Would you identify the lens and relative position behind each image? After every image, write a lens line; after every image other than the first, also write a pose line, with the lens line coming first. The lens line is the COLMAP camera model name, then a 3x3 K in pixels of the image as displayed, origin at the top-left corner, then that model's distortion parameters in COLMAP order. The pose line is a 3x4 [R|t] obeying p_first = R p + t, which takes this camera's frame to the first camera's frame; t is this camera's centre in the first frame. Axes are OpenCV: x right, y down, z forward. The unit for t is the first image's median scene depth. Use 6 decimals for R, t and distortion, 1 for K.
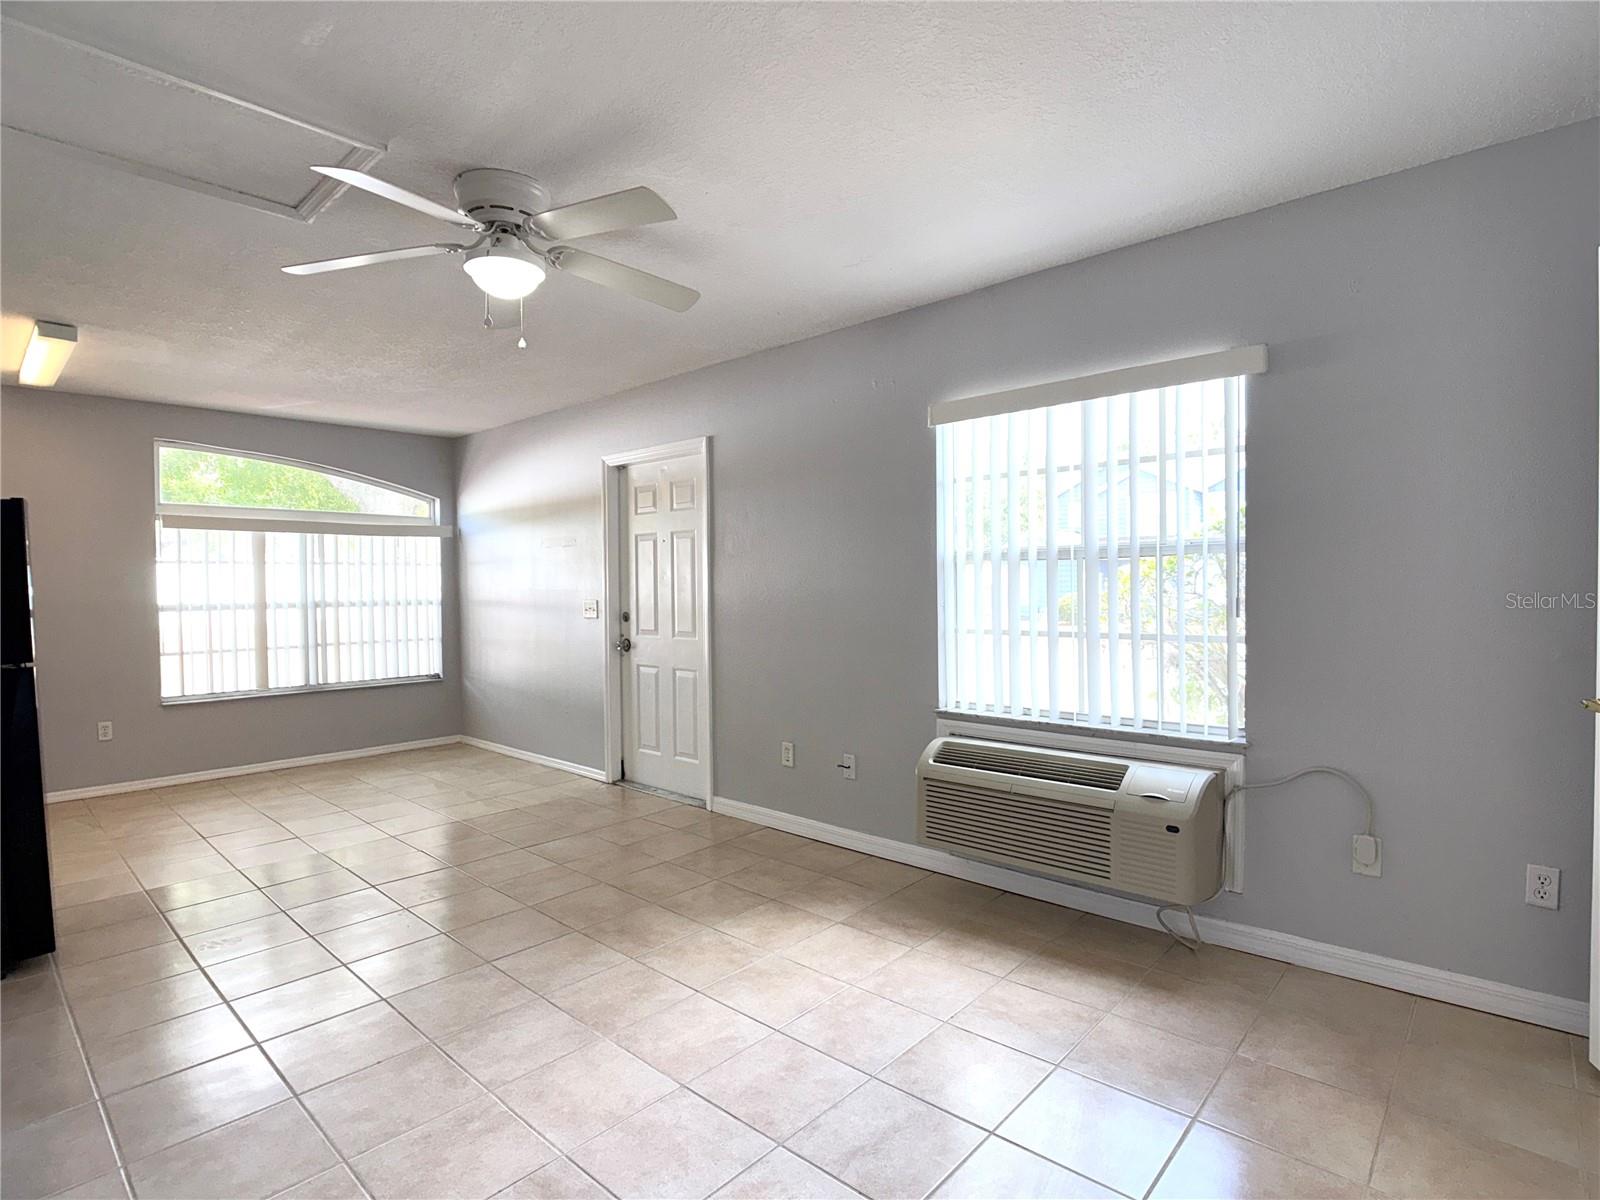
lens RADIAL K [[811.1, 0, 805.7], [0, 811.1, 600.7], [0, 0, 1]] dist [0.003474, -0.011046]
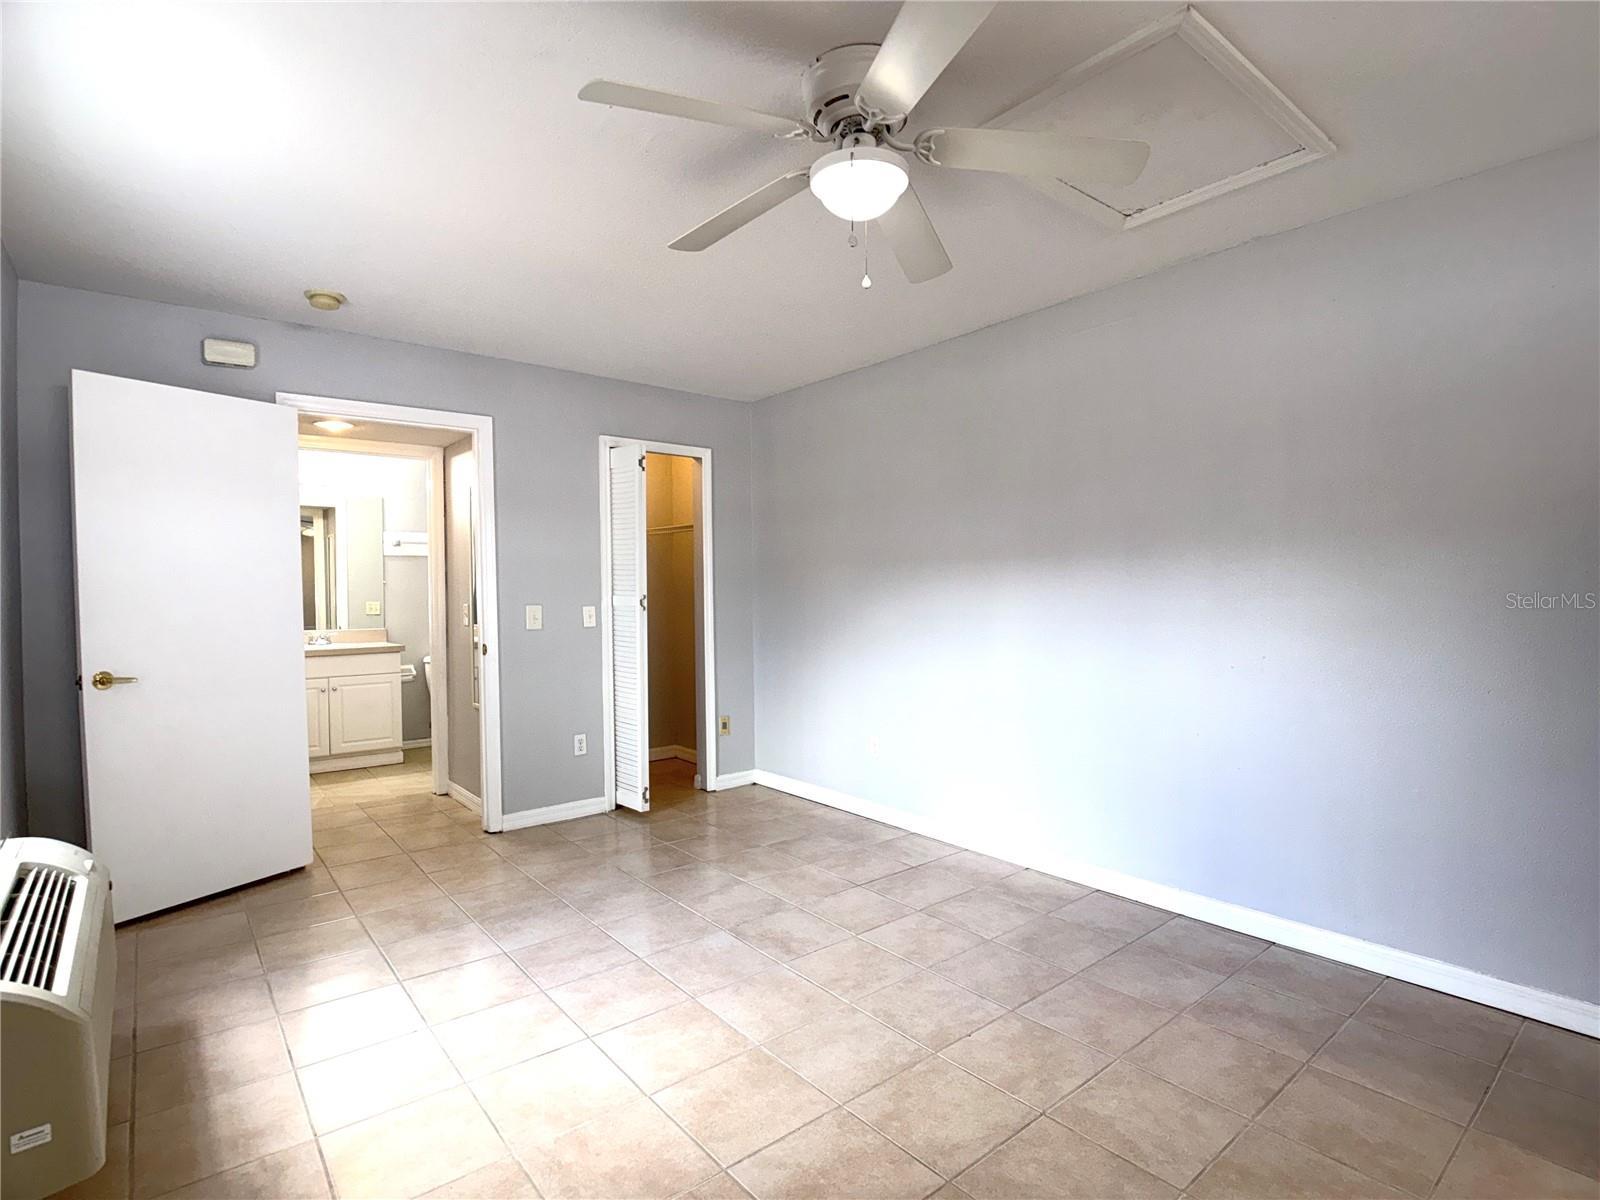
lens RADIAL K [[811.1, 0, 805.7], [0, 811.1, 600.7], [0, 0, 1]] dist [0.003474, -0.011046]
pose [[-0.988276, 0.018710, 0.151529, -0.368391], [0.023498, 0.999278, 0.029869, -0.021428], [-0.150861, 0.033080, -0.988001, 1.547828]]
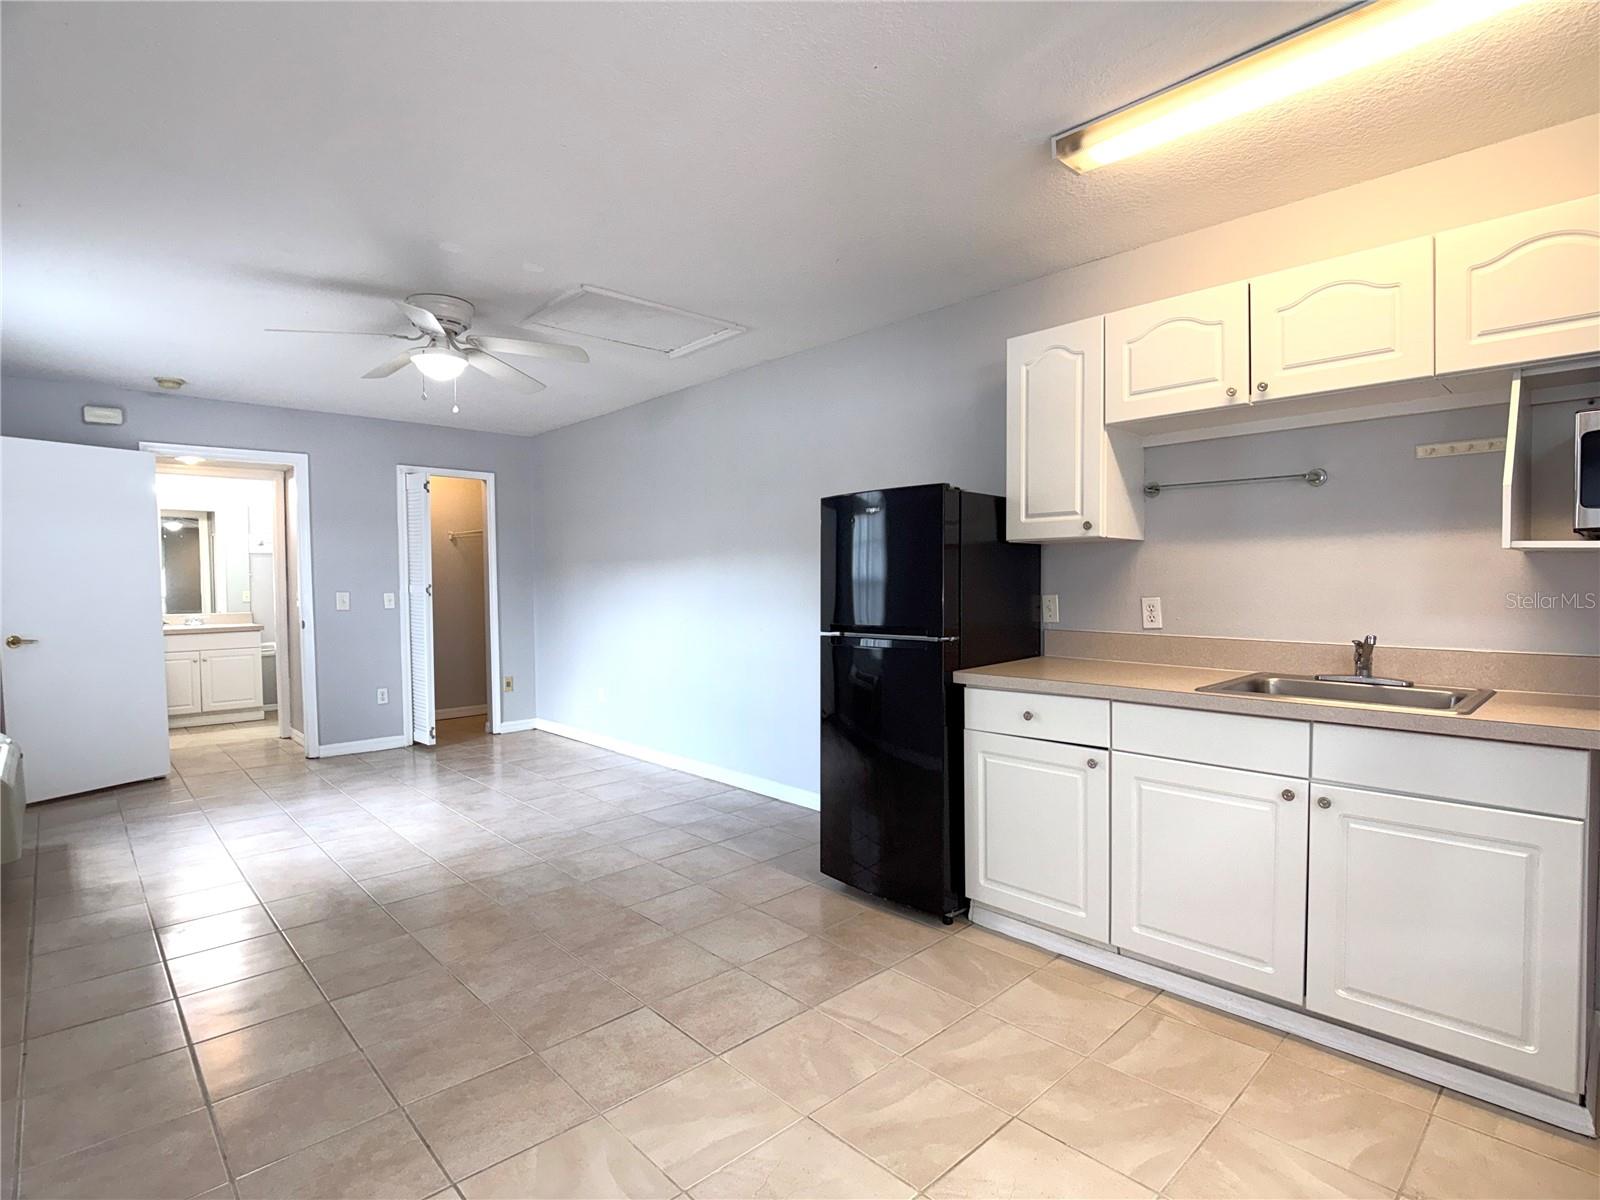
lens RADIAL K [[815.6, 0, 811.5], [0, 815.6, 602.2], [0, 0, 1]] dist [-0.035045, 0.008590]
pose [[-0.996877, 0.019912, 0.076418, -0.968839], [0.023553, 0.998615, 0.047047, -0.022895], [-0.075376, 0.048700, -0.995965, 2.066891]]
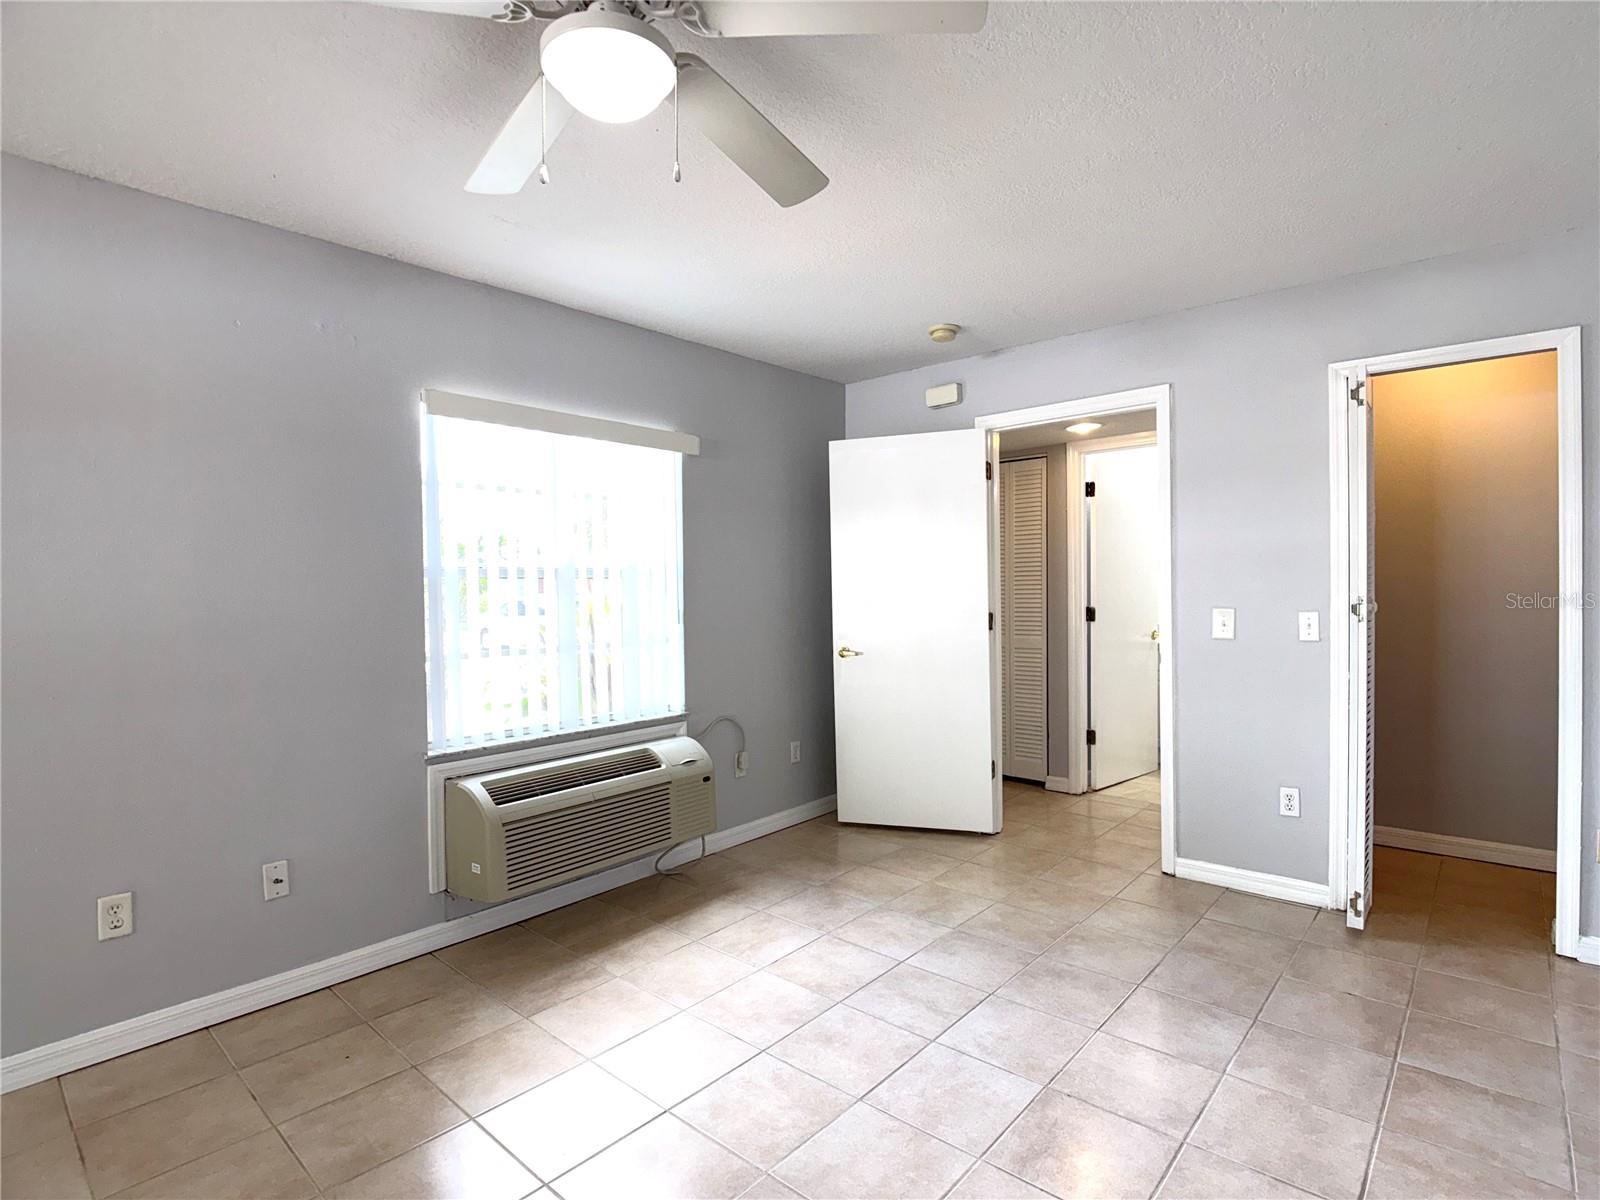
lens RADIAL K [[811.1, 0, 805.7], [0, 811.1, 600.7], [0, 0, 1]] dist [0.003474, -0.011046]
pose [[-0.007713, -0.002957, 0.999966, -0.824730], [0.034386, 0.999403, 0.003221, -0.015979], [-0.999379, 0.034410, -0.007607, 0.756537]]
